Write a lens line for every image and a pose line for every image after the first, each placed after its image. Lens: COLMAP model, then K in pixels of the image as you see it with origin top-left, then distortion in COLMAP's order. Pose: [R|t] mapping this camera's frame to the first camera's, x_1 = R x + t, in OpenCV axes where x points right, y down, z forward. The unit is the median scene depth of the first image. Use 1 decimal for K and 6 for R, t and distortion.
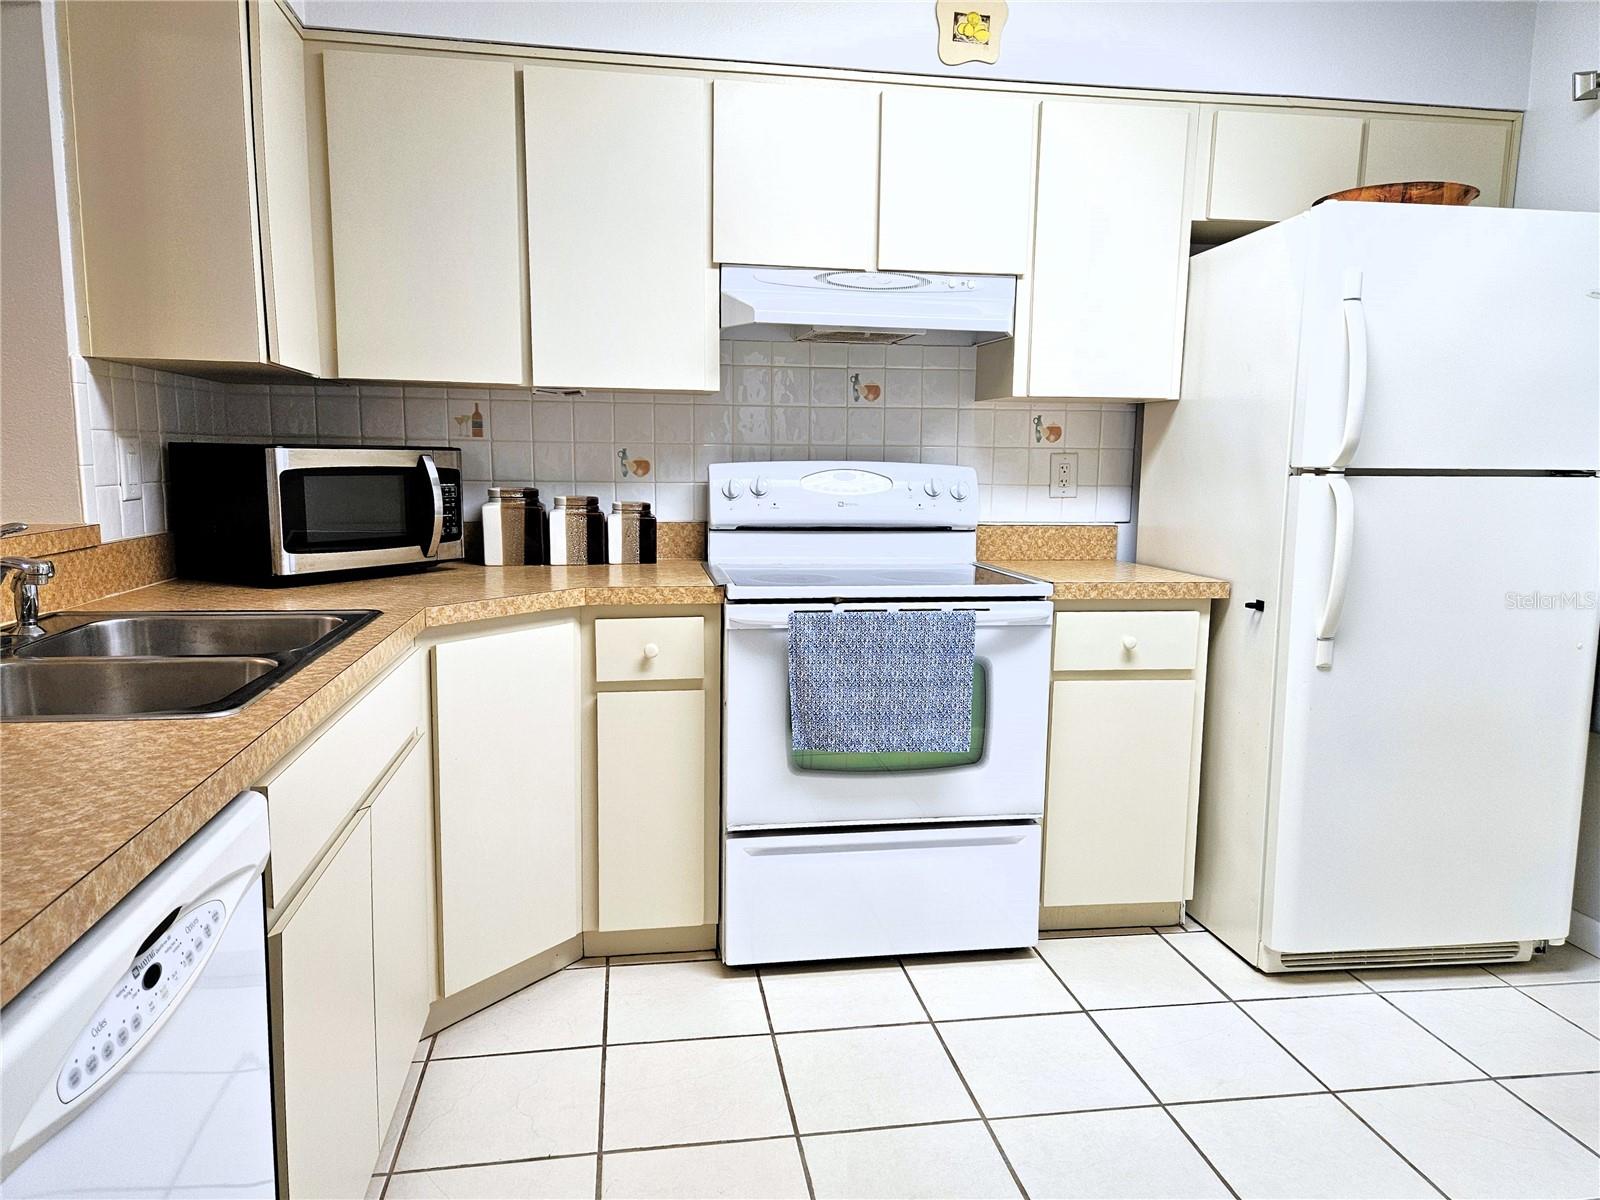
lens RADIAL K [[1086.1, 0, 806.5], [0, 1086.1, 599.5], [0, 0, 1]] dist [0.066460, -0.054279]
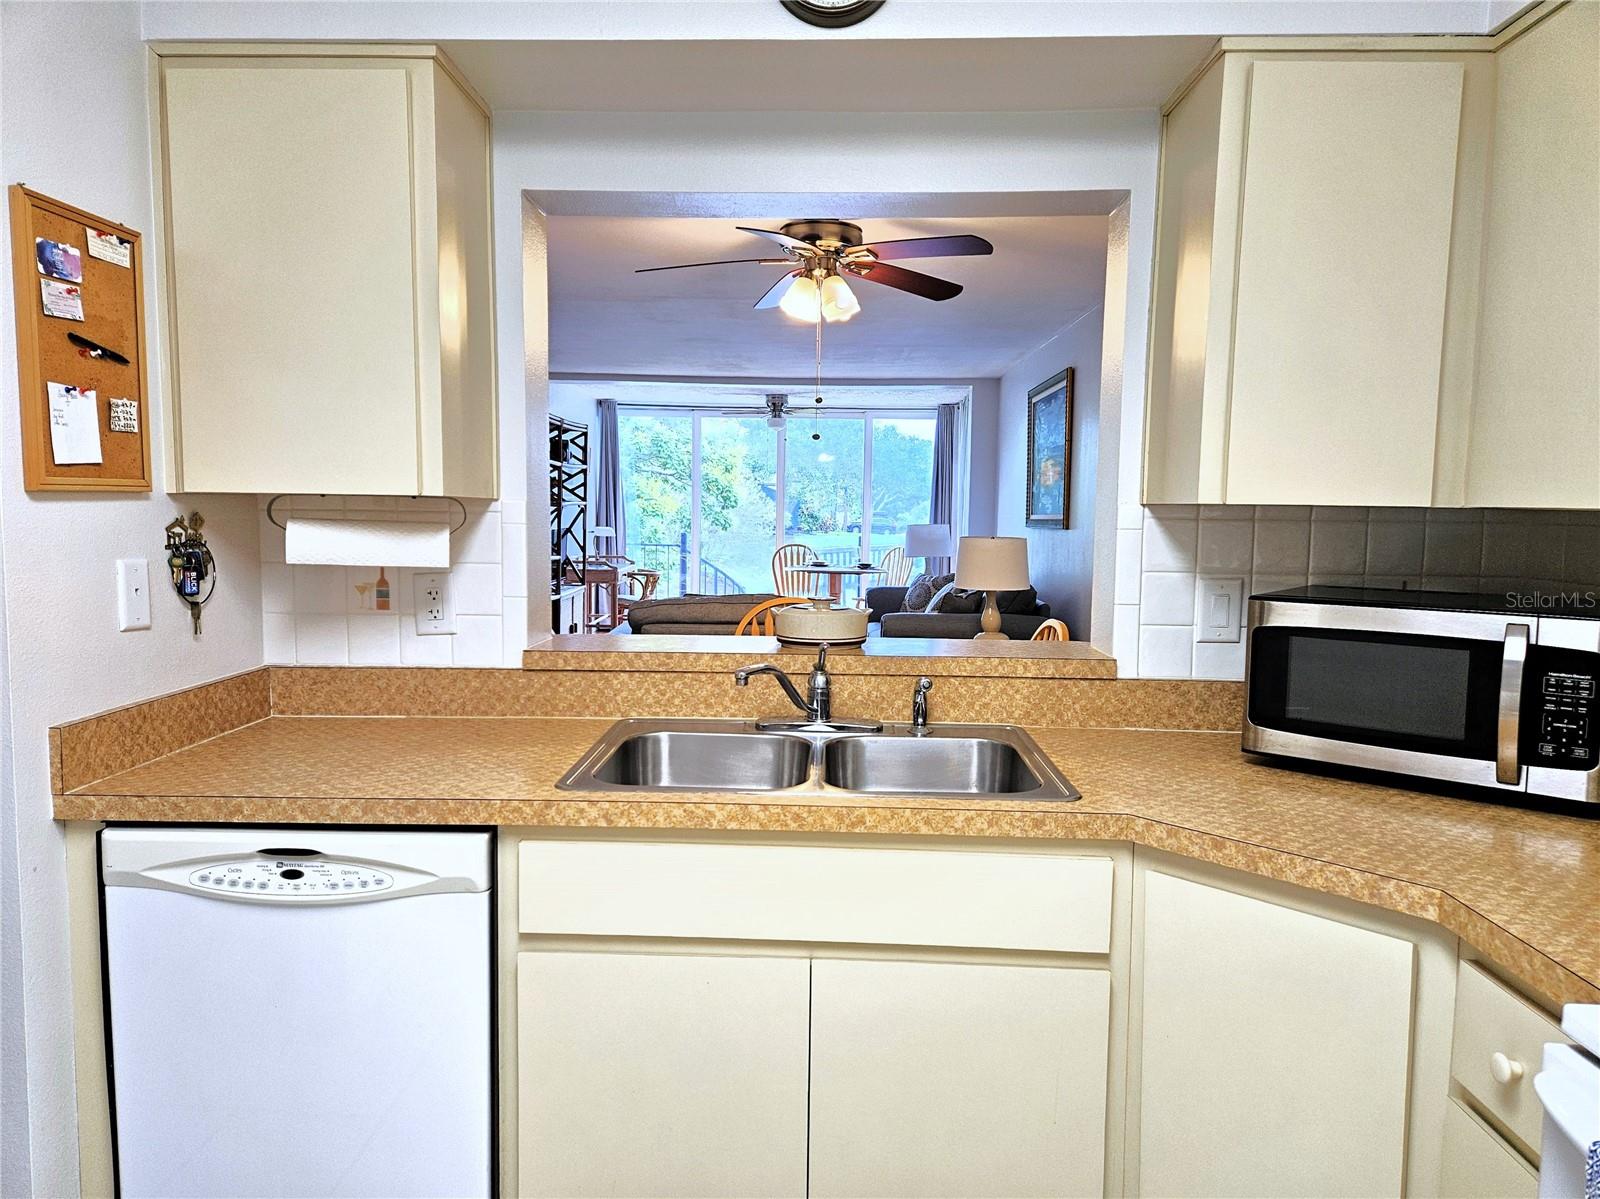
lens RADIAL K [[1086.1, 0, 785.5], [0, 1086.1, 594.5], [0, 0, 1]] dist [0.066460, -0.054279]
pose [[-0.198731, 0.067715, -0.977712, 0.347928], [-0.145077, 0.984587, 0.097680, -0.145341], [0.969257, 0.161256, -0.185844, 0.684427]]
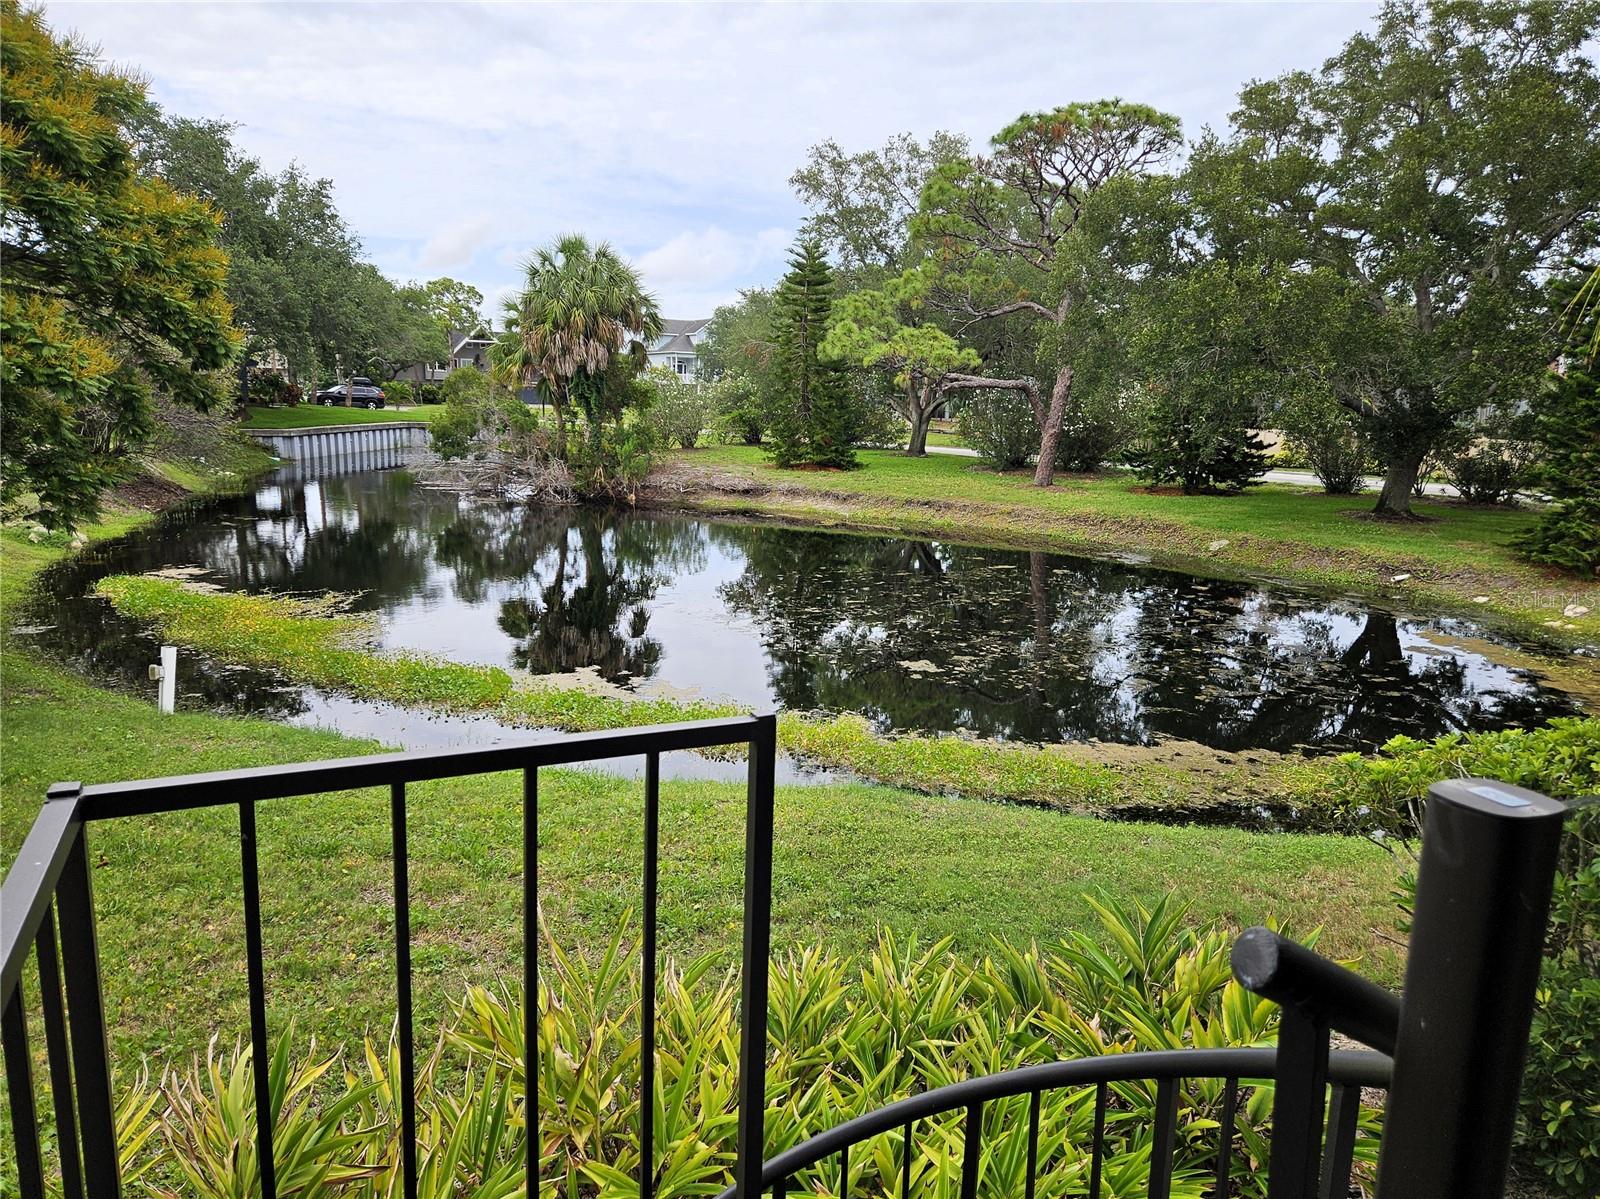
lens RADIAL K [[1086.1, 0, 785.3], [0, 1086.1, 630.2], [0, 0, 1]] dist [0.066460, -0.054279]
pose [[0.280039, 0.207936, -0.937198, -4.232662], [-0.155412, 0.973202, 0.169487, 0.039904], [0.947325, 0.098189, 0.304850, -0.973636]]
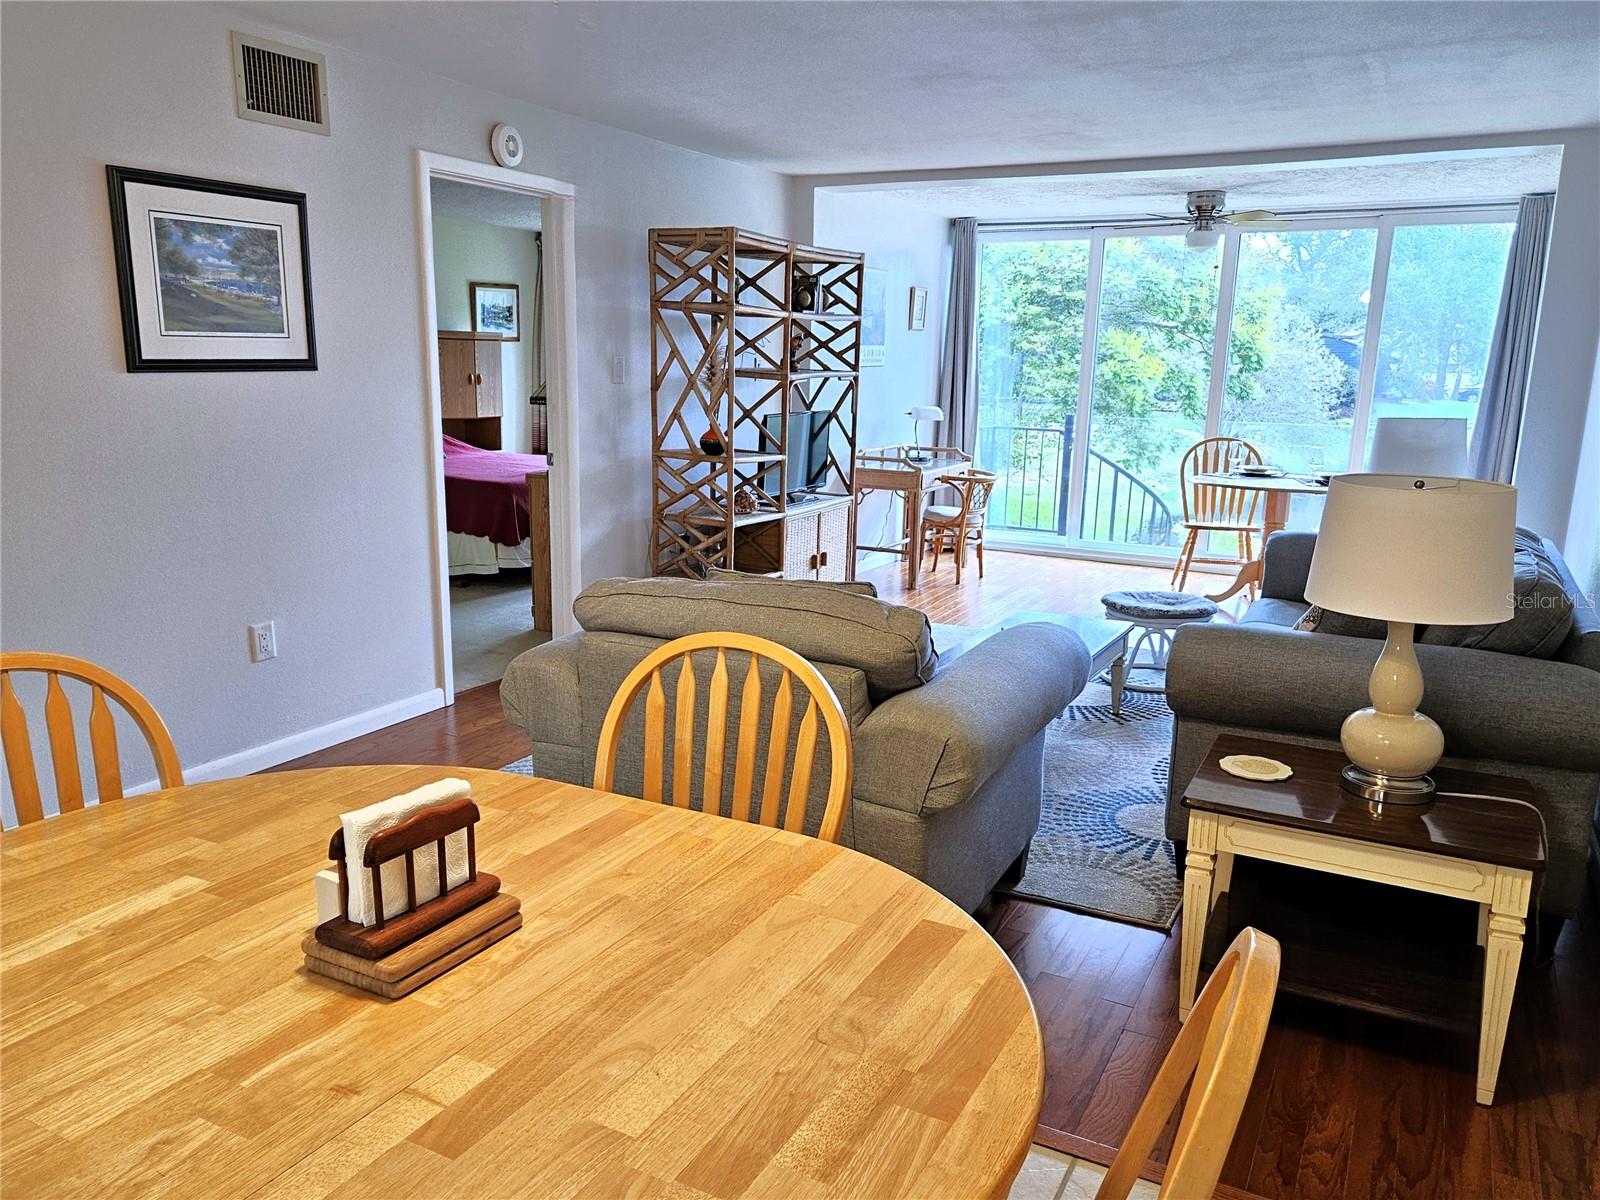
lens RADIAL K [[1198.5, 0, 761.8], [0, 1198.5, 623.6], [0, 0, 1]] dist [0.042011, -0.031692]
pose [[-0.618371, 0.151986, -0.771049, -0.698416], [-0.124510, 0.949783, 0.287072, -0.204378], [0.775960, 0.273520, -0.568395, 0.825831]]
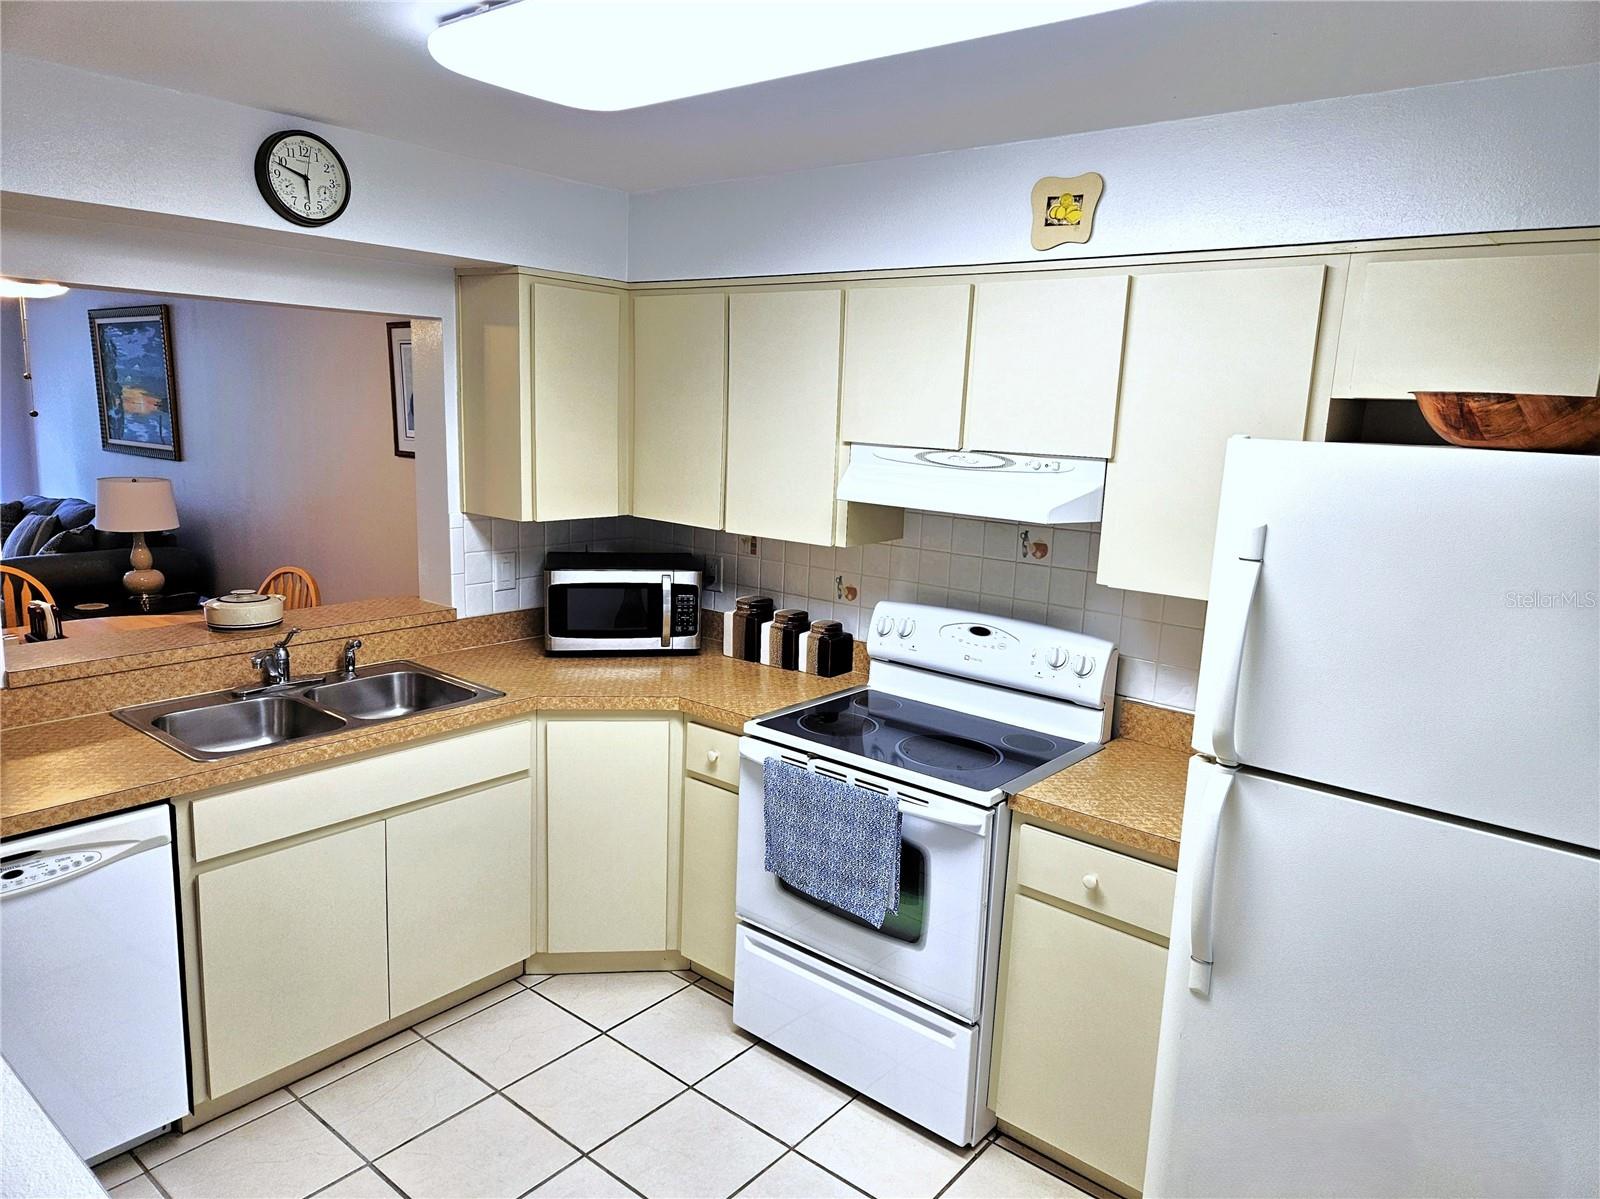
lens RADIAL K [[1086.1, 0, 798.7], [0, 1086.1, 595.8], [0, 0, 1]] dist [0.066460, -0.054279]
pose [[0.654142, 0.150776, -0.741192, 0.763603], [-0.130006, 0.987759, 0.086196, -0.238571], [0.745116, 0.039975, 0.665736, 0.201683]]
